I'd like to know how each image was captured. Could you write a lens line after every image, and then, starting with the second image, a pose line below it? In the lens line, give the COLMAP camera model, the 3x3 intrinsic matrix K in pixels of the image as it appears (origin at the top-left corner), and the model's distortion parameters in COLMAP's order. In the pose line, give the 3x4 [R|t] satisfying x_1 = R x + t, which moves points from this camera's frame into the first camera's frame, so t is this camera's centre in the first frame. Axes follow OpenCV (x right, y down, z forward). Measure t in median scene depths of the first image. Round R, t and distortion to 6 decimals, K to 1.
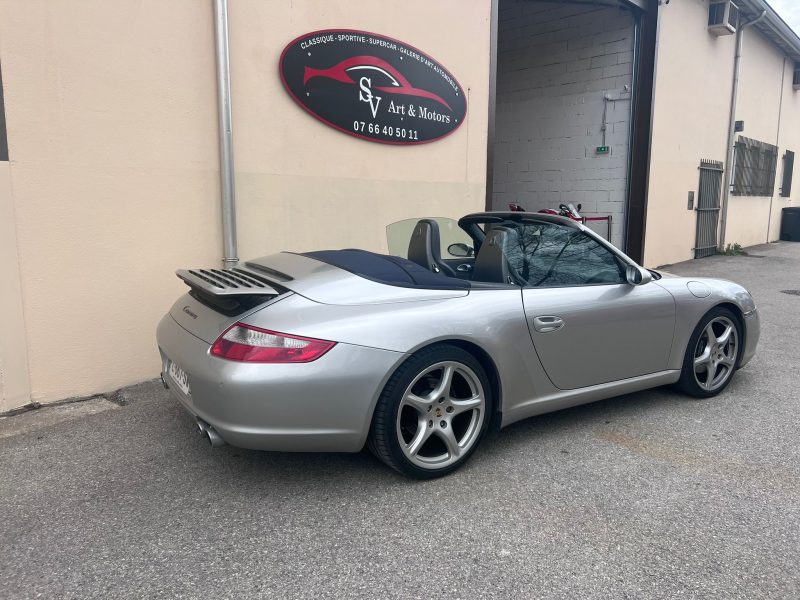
lens RADIAL K [[603.3, 0, 399.3], [0, 603.3, 296.0], [0, 0, 1]] dist [0.040106, -0.048137]
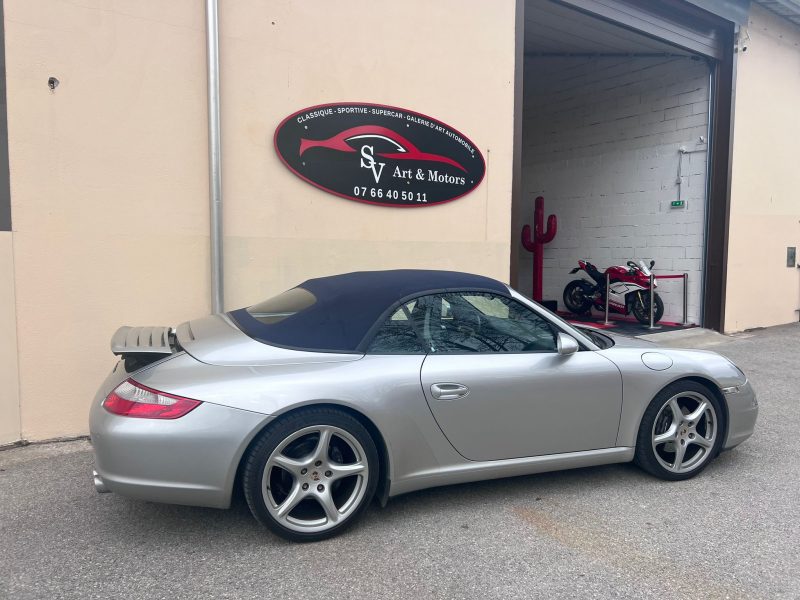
lens RADIAL K [[603.3, 0, 399.3], [0, 603.3, 296.0], [0, 0, 1]] dist [0.040106, -0.048137]
pose [[0.979403, 0.014984, -0.201360, 0.291448], [-0.031892, 0.996205, -0.080989, -0.021857], [0.199382, 0.085743, 0.976163, 0.006354]]
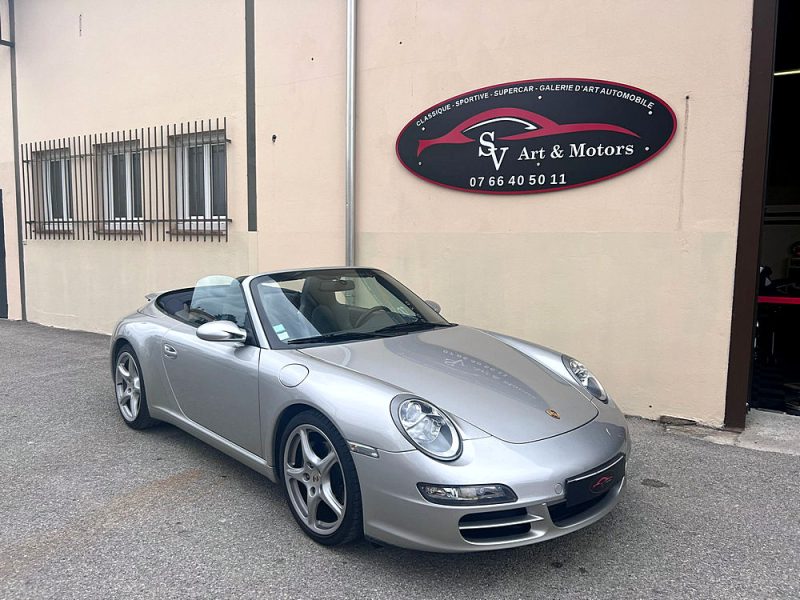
lens RADIAL K [[602.5, 0, 397.1], [0, 602.5, 299.5], [0, 0, 1]] dist [0.038691, -0.042842]
pose [[0.182471, 0.088060, -0.979260, 1.238252], [-0.163850, 0.984777, 0.058025, -0.167956], [0.969462, 0.149864, 0.194122, 0.958599]]
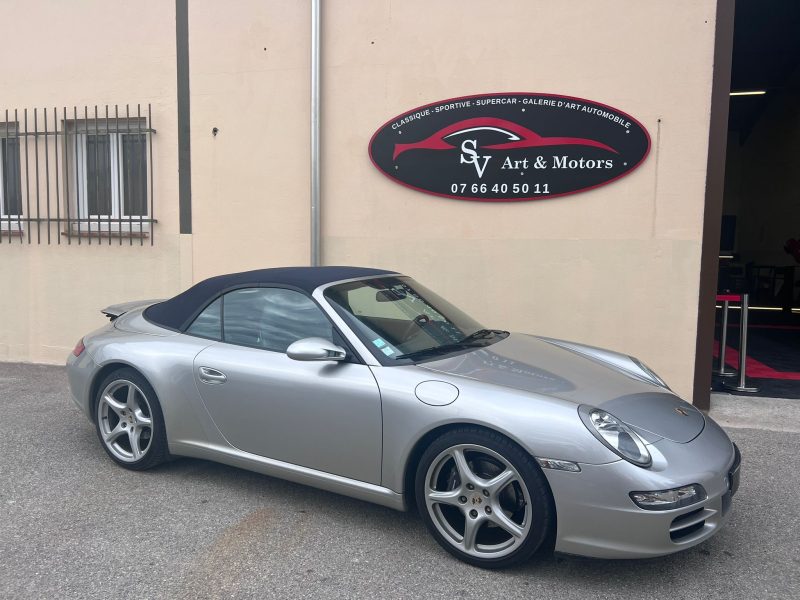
lens RADIAL K [[603.3, 0, 399.3], [0, 603.3, 296.0], [0, 0, 1]] dist [0.040106, -0.048137]
pose [[0.480020, 0.073094, -0.874207, 1.075441], [-0.148254, 0.988949, 0.001283, -0.117269], [0.864640, 0.128988, 0.485551, 0.599266]]
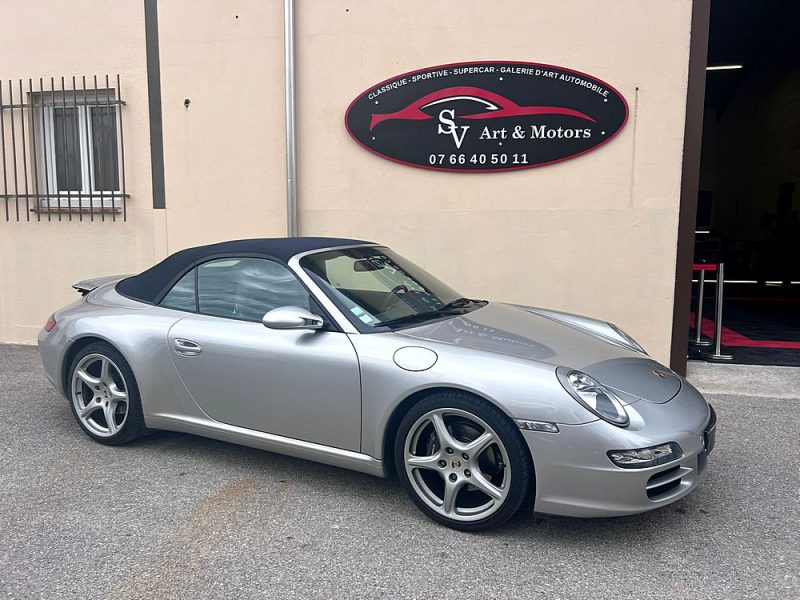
lens RADIAL K [[603.3, 0, 399.3], [0, 603.3, 296.0], [0, 0, 1]] dist [0.040106, -0.048137]
pose [[0.507698, 0.094045, -0.856387, 1.071692], [-0.135954, 0.990315, 0.028154, -0.099874], [0.850741, 0.102135, 0.515566, 0.609971]]
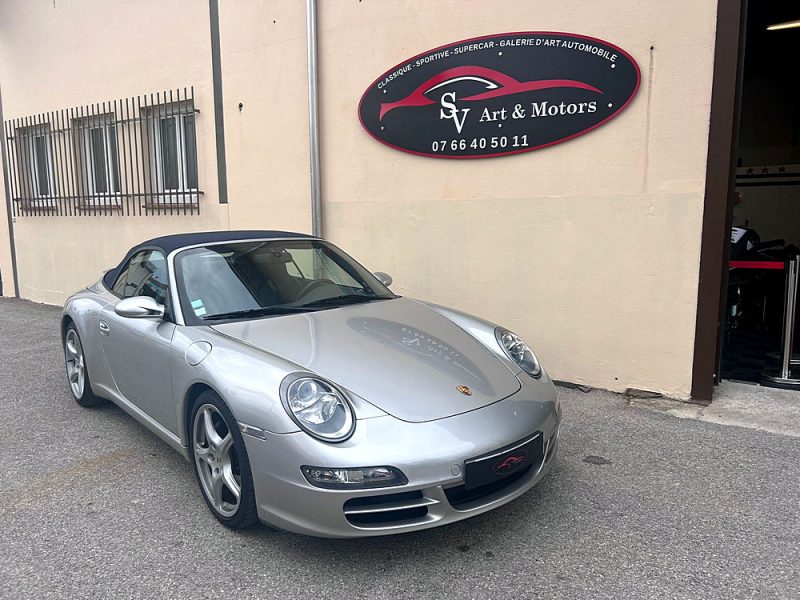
lens RADIAL K [[604.9, 0, 394.3], [0, 604.9, 296.5], [0, 0, 1]] dist [0.031893, -0.033172]
pose [[0.141623, 0.127414, -0.981687, 1.221437], [-0.144629, 0.983704, 0.106811, -0.186997], [0.979298, 0.126853, 0.157743, 1.099028]]
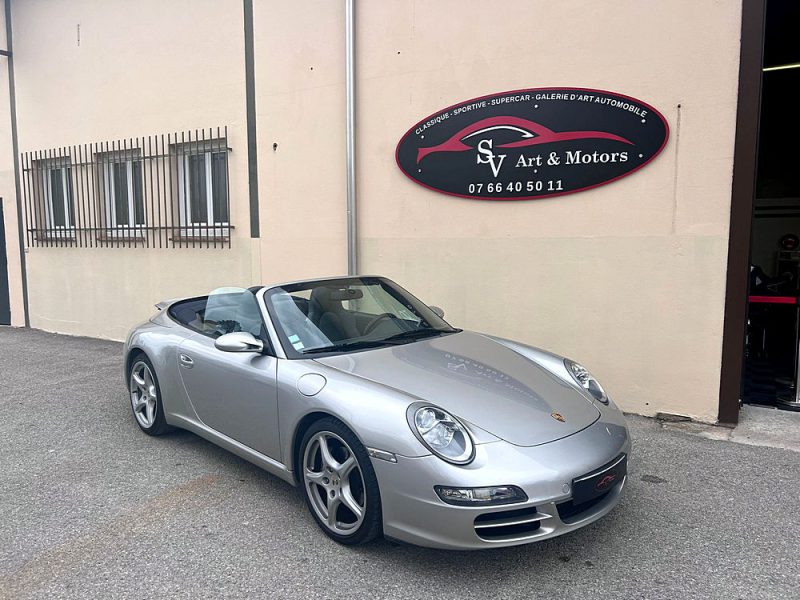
lens RADIAL K [[602.3, 0, 394.5], [0, 602.3, 301.0], [0, 0, 1]] dist [0.038626, -0.041274]
pose [[0.191762, 0.094608, -0.976871, 1.270893], [-0.147555, 0.986809, 0.066605, -0.187381], [0.970286, 0.131370, 0.203193, 0.924160]]
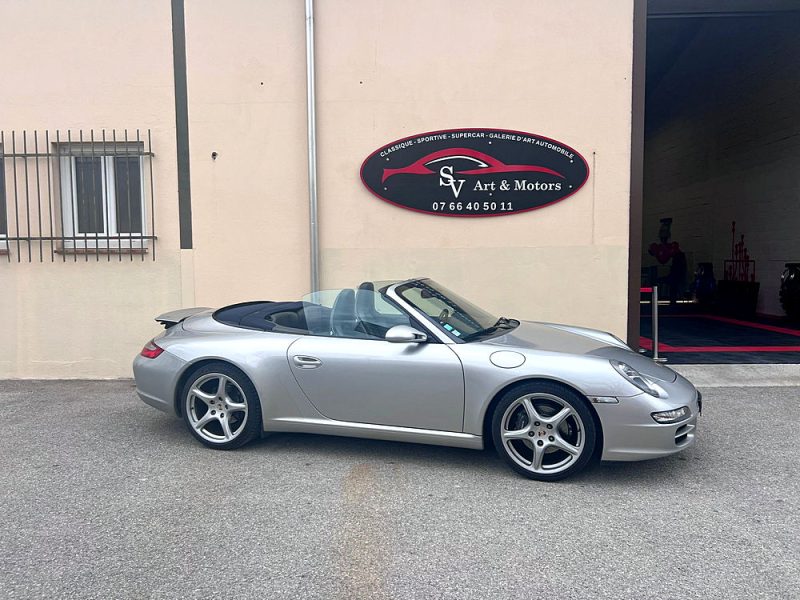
lens RADIAL K [[598.7, 0, 397.3], [0, 598.7, 299.7], [0, 0, 1]] dist [0.051776, -0.064951]
pose [[0.649411, 0.041462, -0.759307, 1.101856], [-0.105156, 0.993816, -0.035670, -0.053358], [0.753132, 0.103010, 0.649755, 0.224150]]
